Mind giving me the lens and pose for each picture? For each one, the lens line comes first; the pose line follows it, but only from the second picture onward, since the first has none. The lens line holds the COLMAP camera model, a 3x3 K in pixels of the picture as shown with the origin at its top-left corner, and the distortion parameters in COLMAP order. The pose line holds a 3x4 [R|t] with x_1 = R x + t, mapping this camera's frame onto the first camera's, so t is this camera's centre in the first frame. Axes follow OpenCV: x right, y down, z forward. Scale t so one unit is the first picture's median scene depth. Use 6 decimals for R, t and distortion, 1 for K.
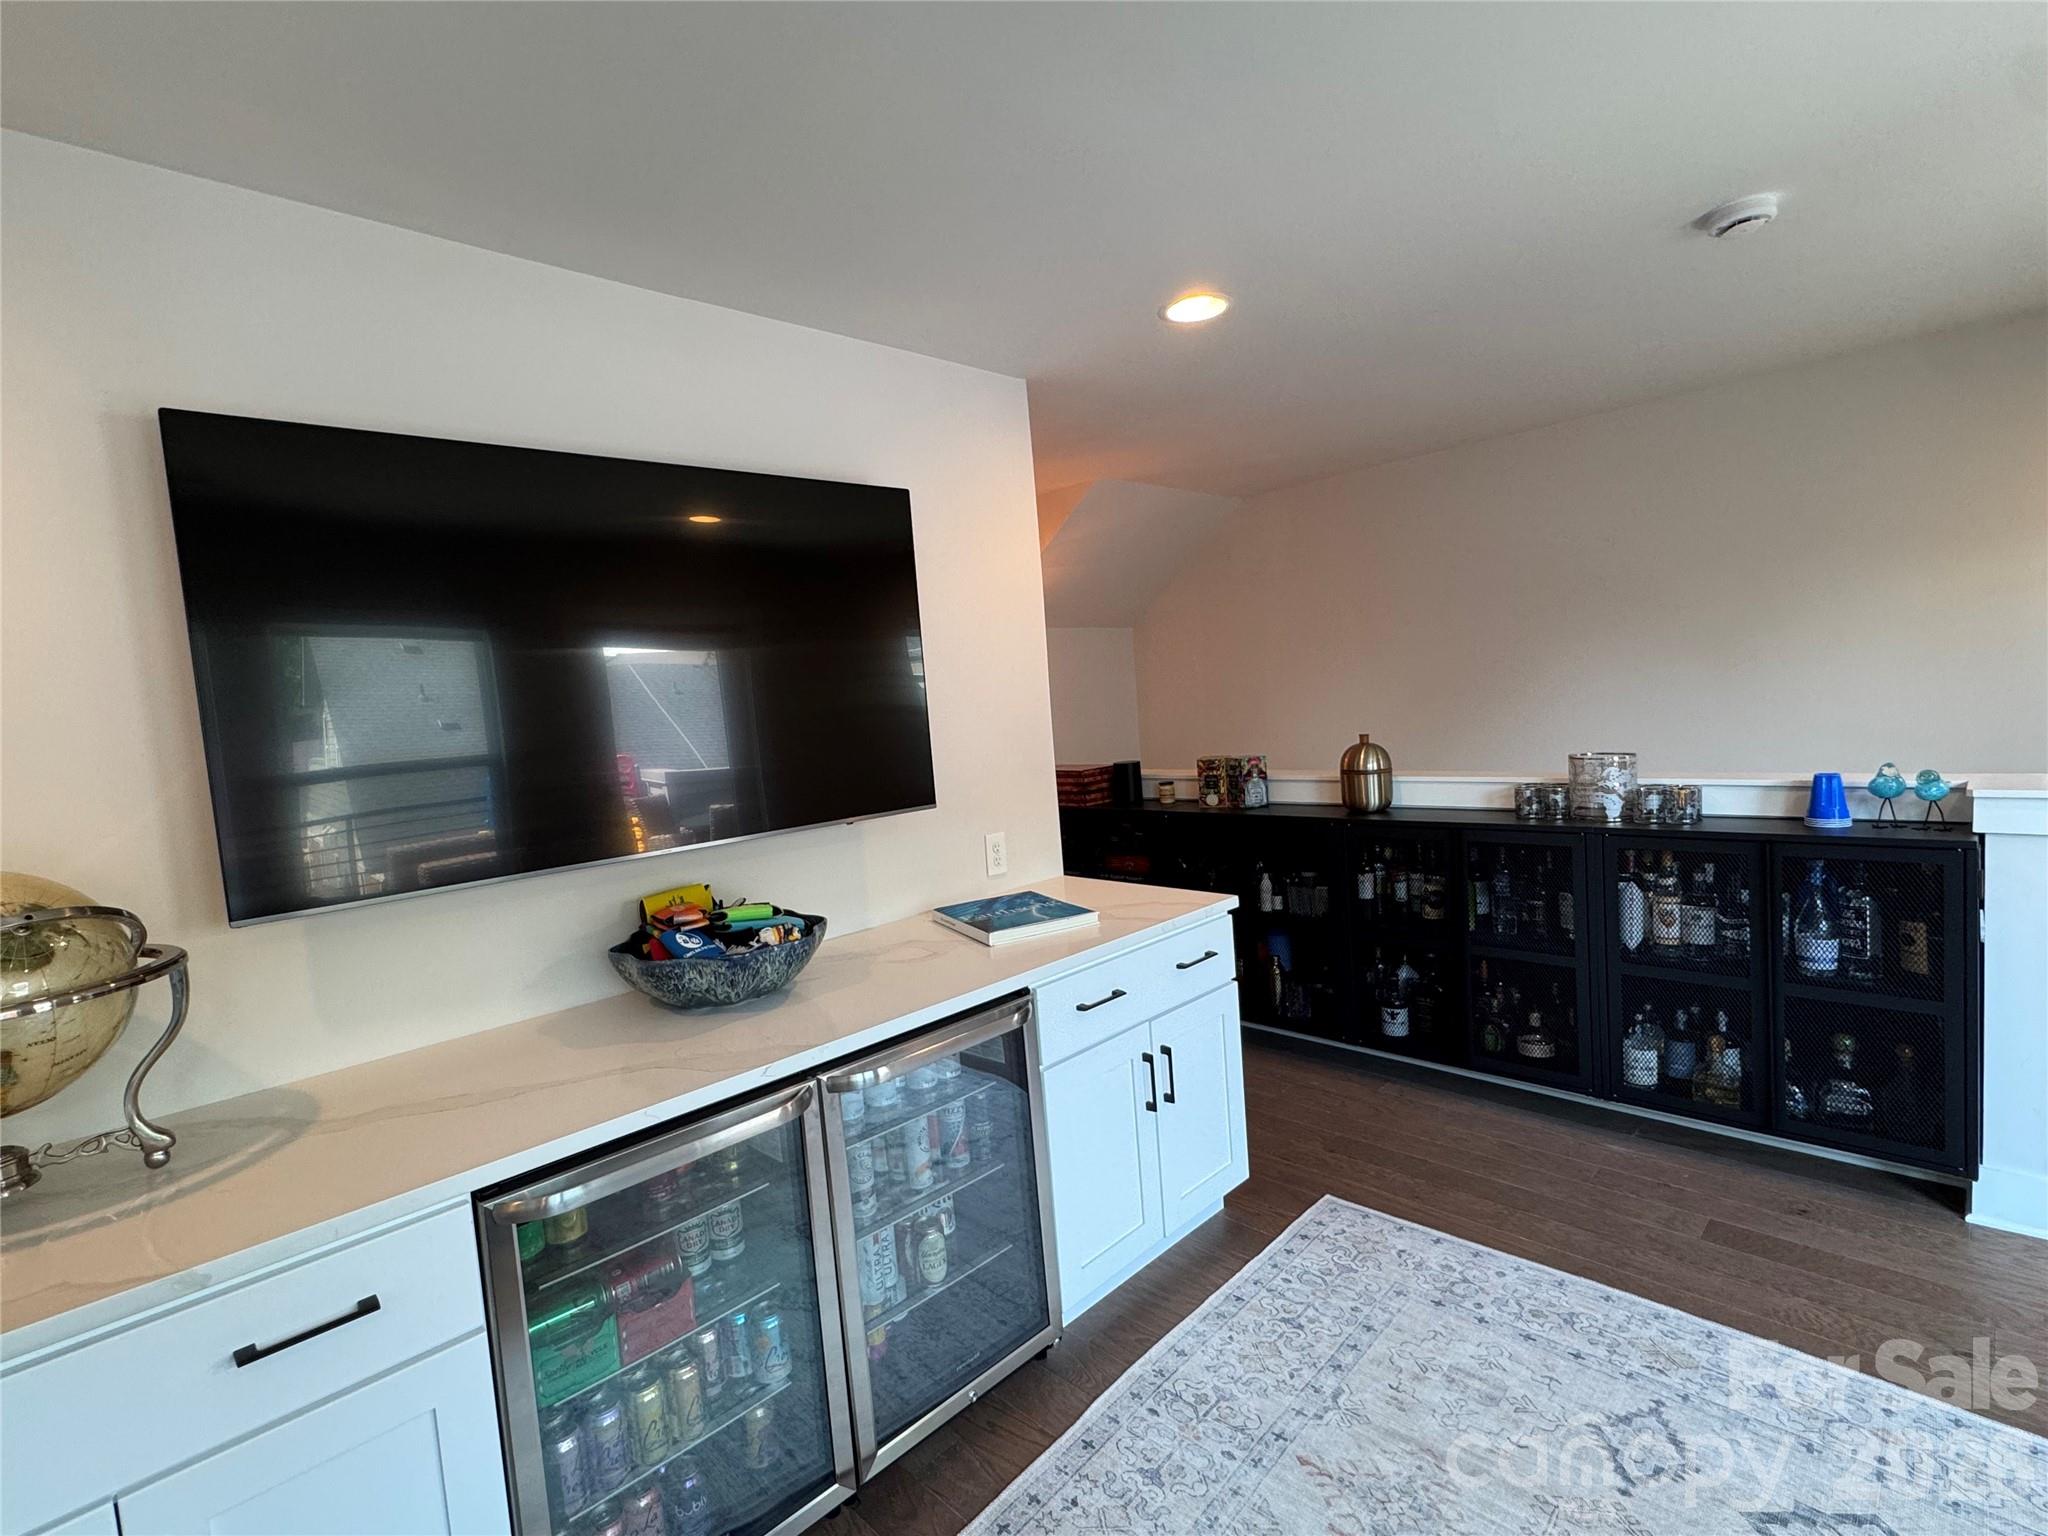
lens RADIAL K [[969.9, 0, 1024.0], [0, 969.9, 768.0], [0, 0, 1]] dist [0.002258, 0.000381]
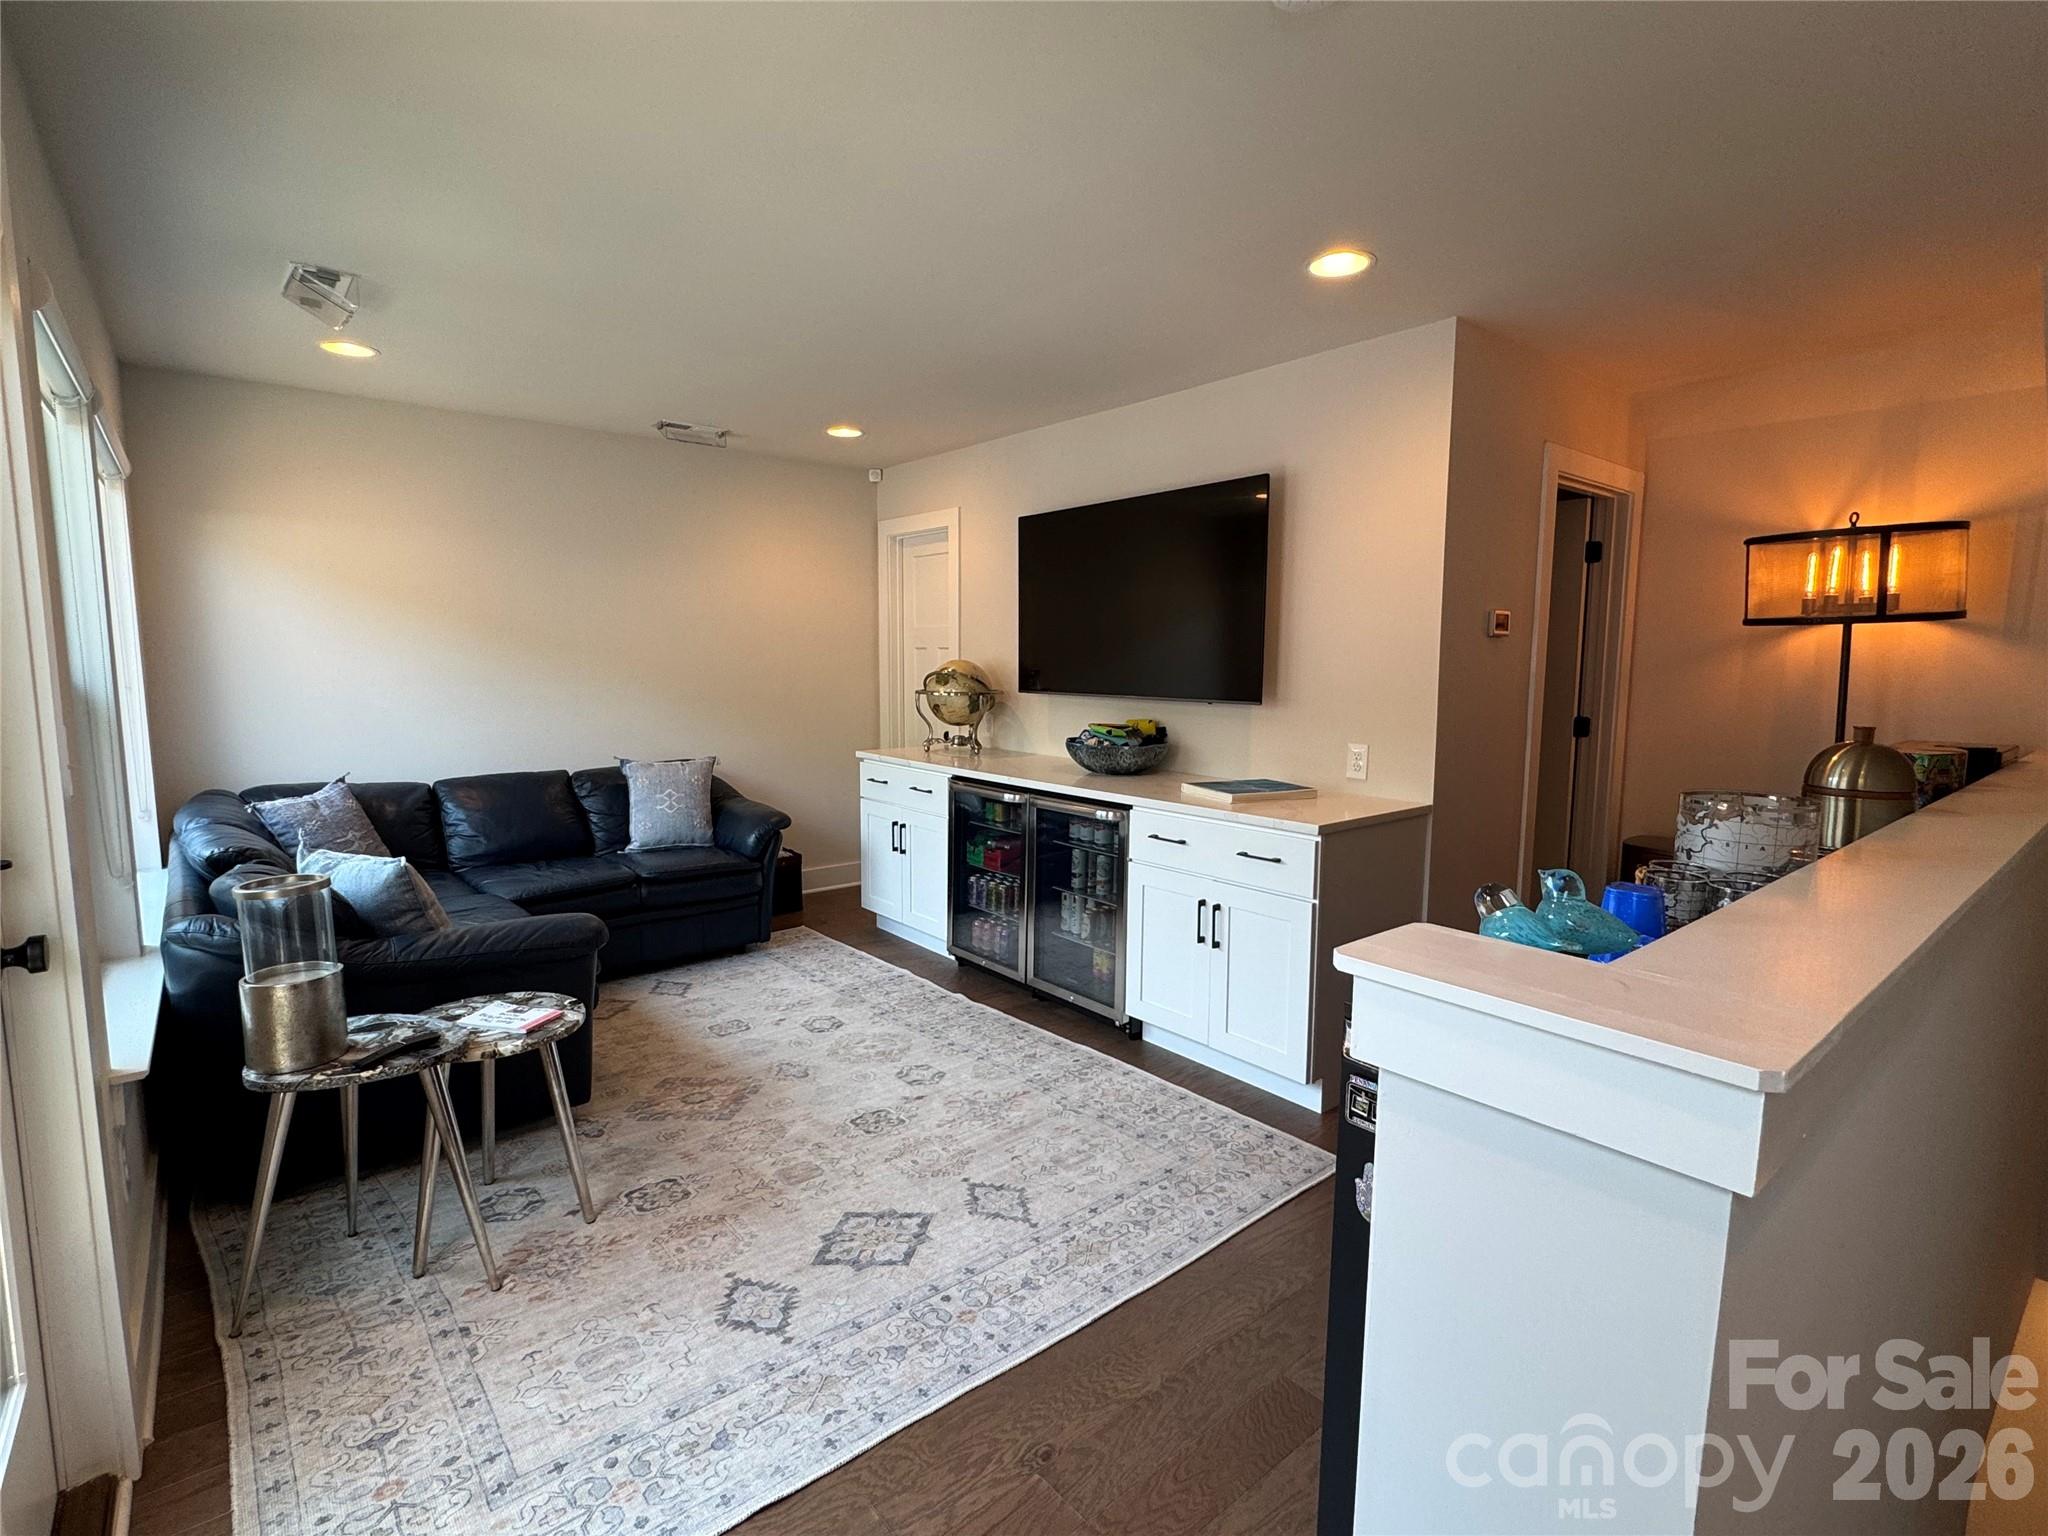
lens RADIAL K [[969.9, 0, 1024.0], [0, 969.9, 768.0], [0, 0, 1]] dist [0.002258, 0.000381]
pose [[-0.084962, 0.186999, -0.978679, 1.481113], [-0.078263, 0.977943, 0.193653, -0.128596], [0.993306, 0.093048, -0.068453, 0.860815]]
